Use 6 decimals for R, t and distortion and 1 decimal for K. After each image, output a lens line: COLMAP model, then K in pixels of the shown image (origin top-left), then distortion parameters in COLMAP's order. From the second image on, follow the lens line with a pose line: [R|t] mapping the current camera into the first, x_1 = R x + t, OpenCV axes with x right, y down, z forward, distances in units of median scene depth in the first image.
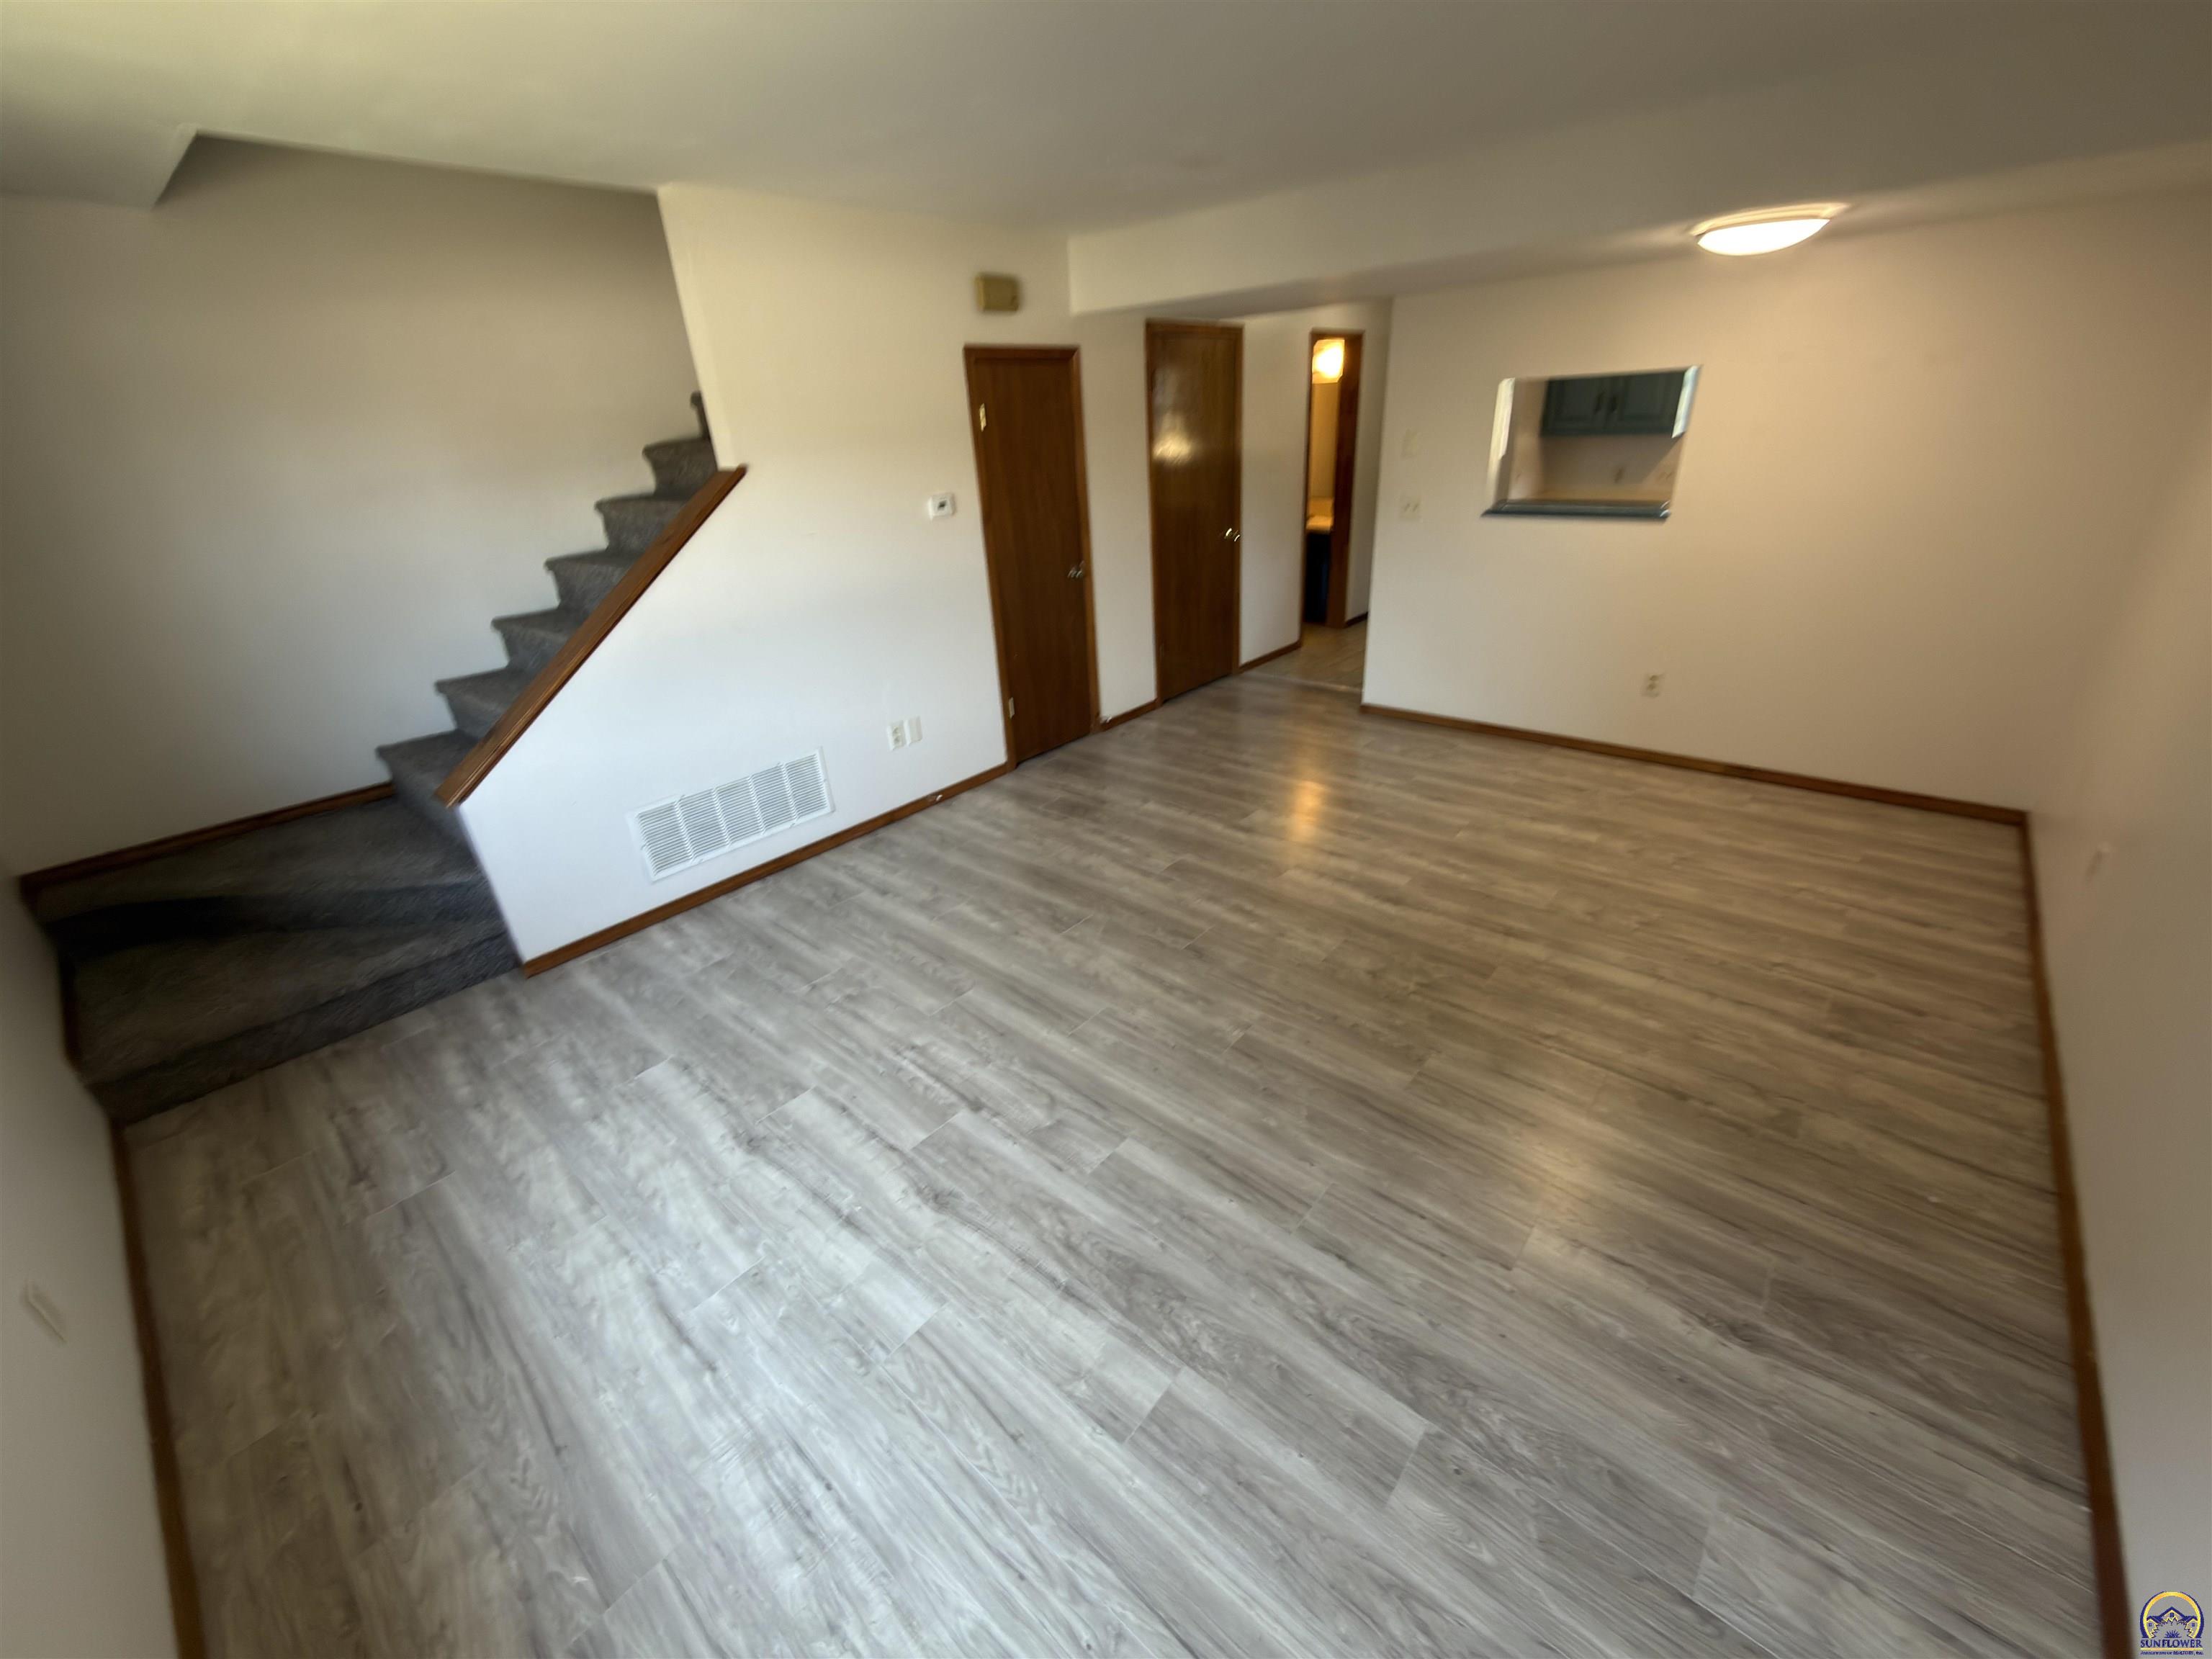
lens RADIAL K [[880.1, 0, 1106.0], [0, 880.1, 829.5], [0, 0, 1]] dist [0.001772, 0.000220]
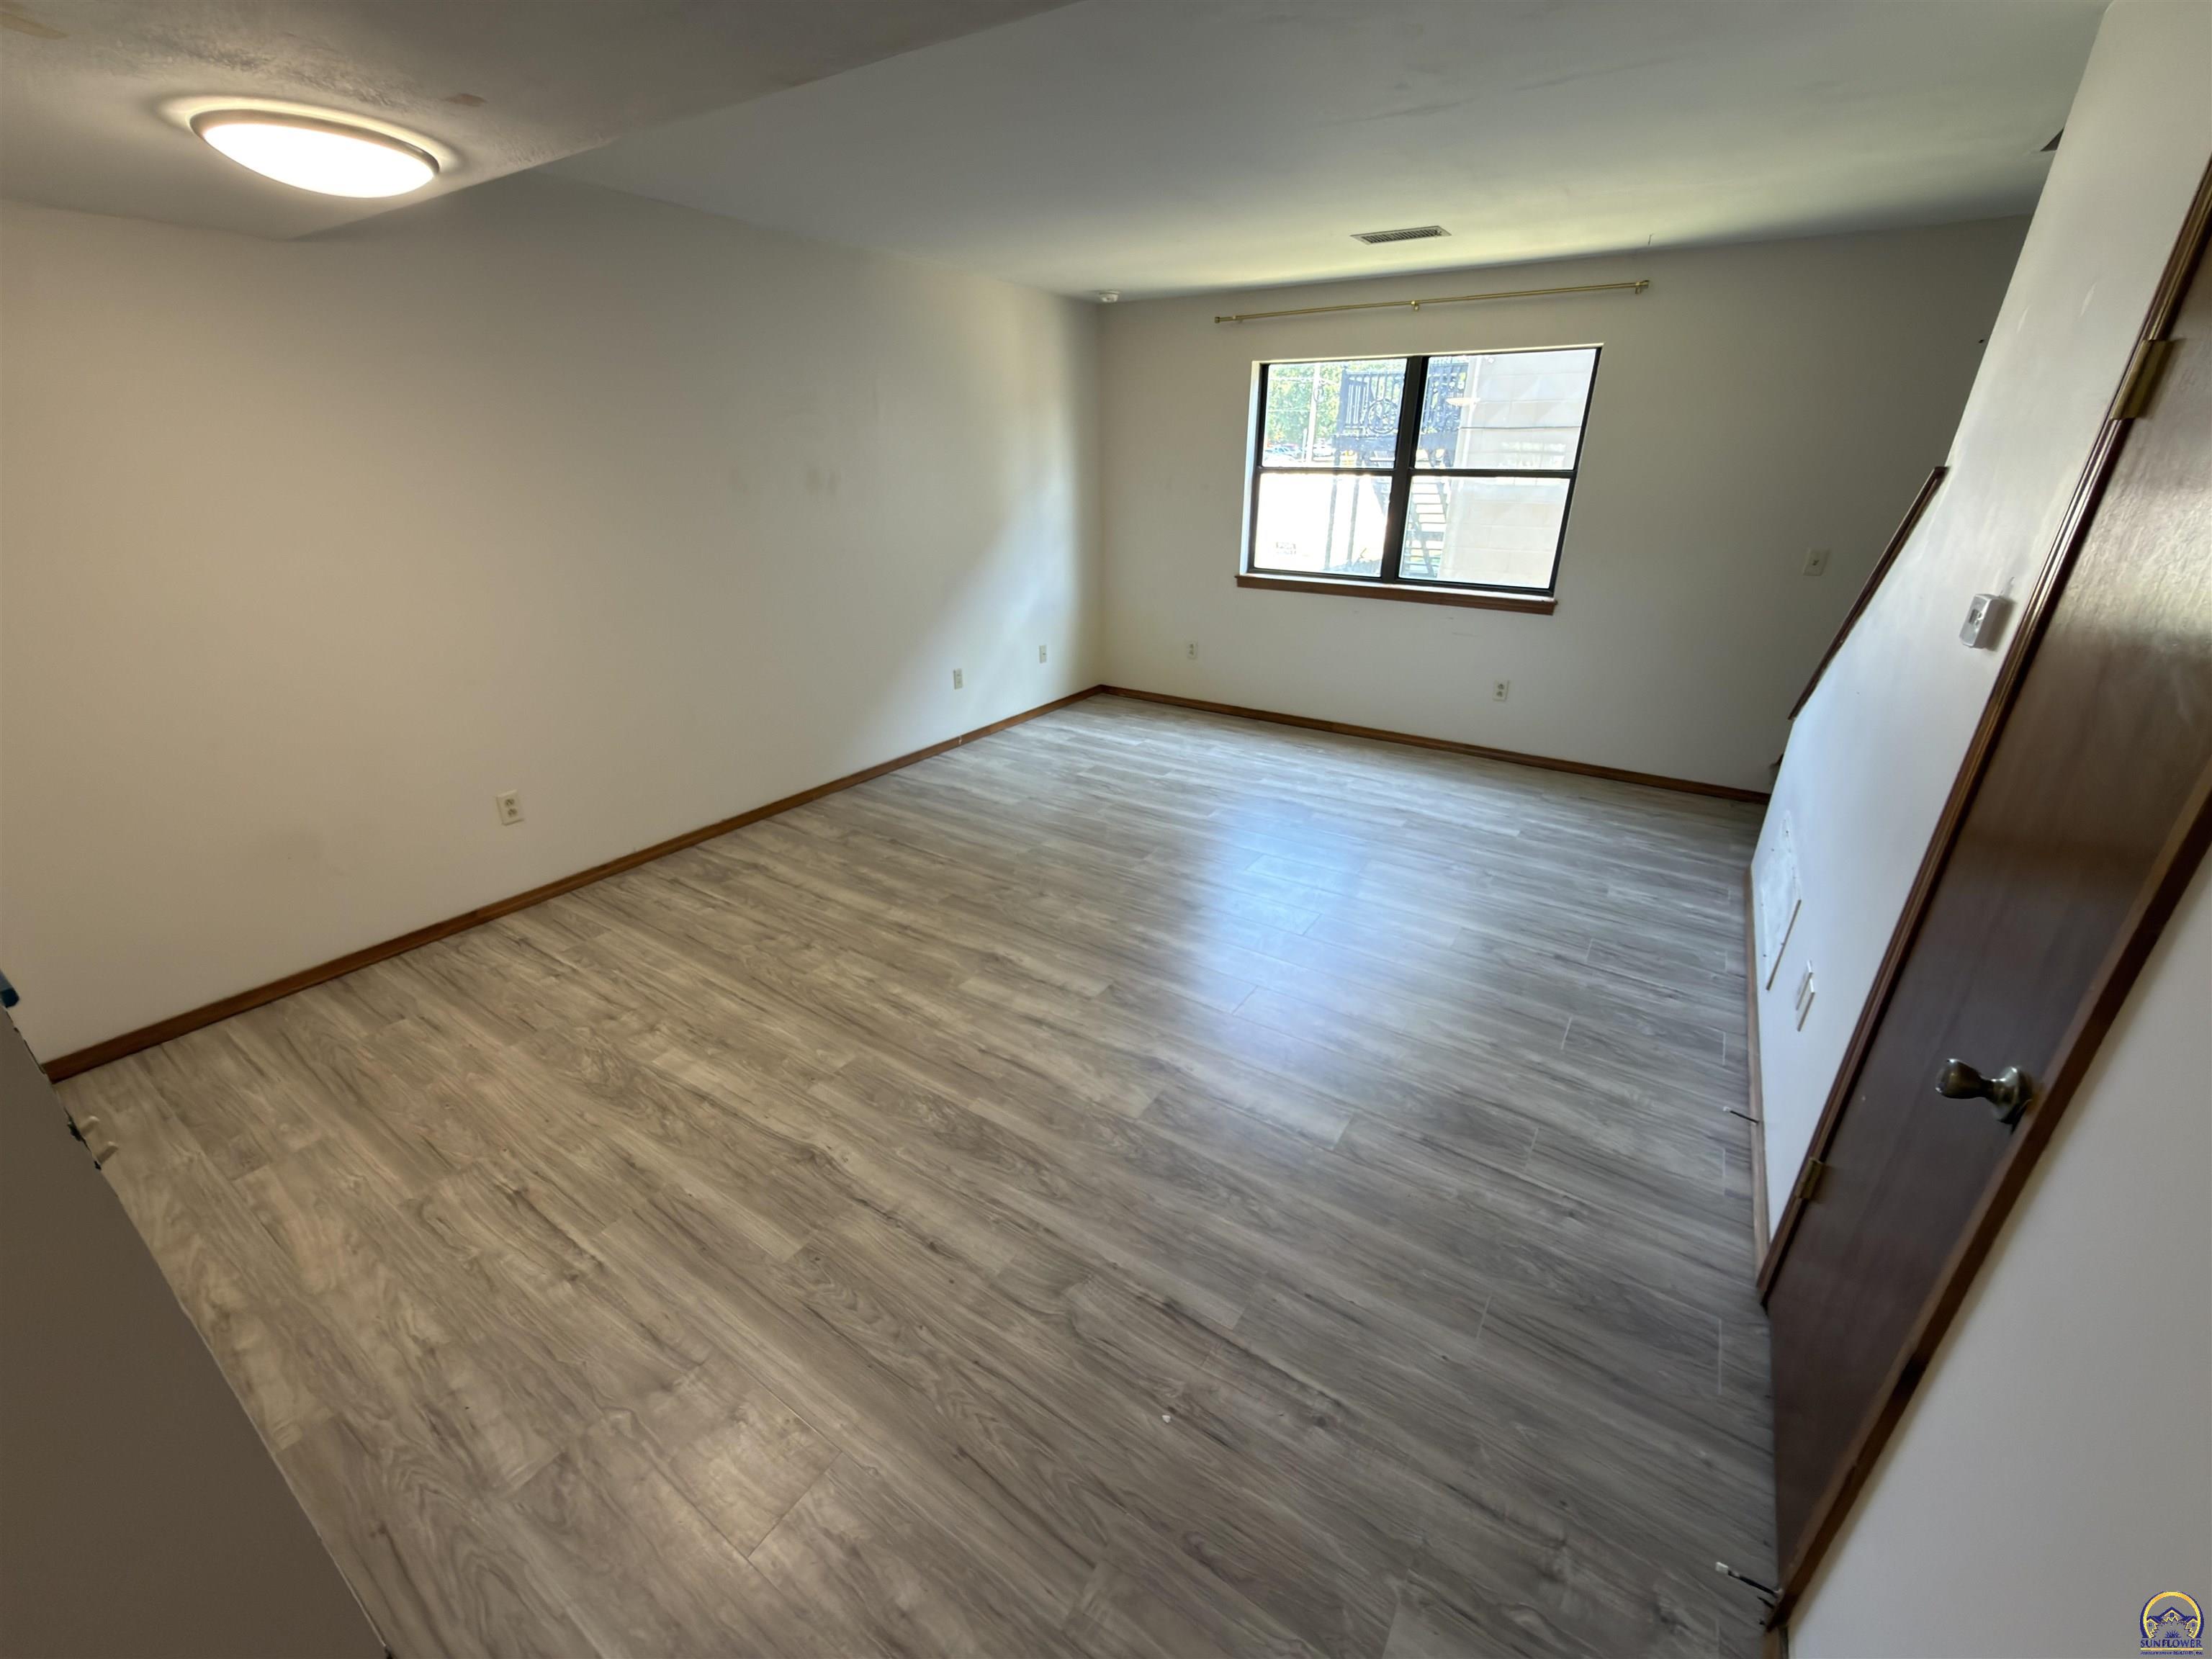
lens RADIAL K [[880.1, 0, 1106.0], [0, 880.1, 829.5], [0, 0, 1]] dist [0.001772, 0.000220]
pose [[-0.990017, 0.097144, -0.102122, 0.362823], [-0.012692, 0.660158, 0.751019, -0.892312], [0.140374, 0.744818, -0.652335, 1.908576]]
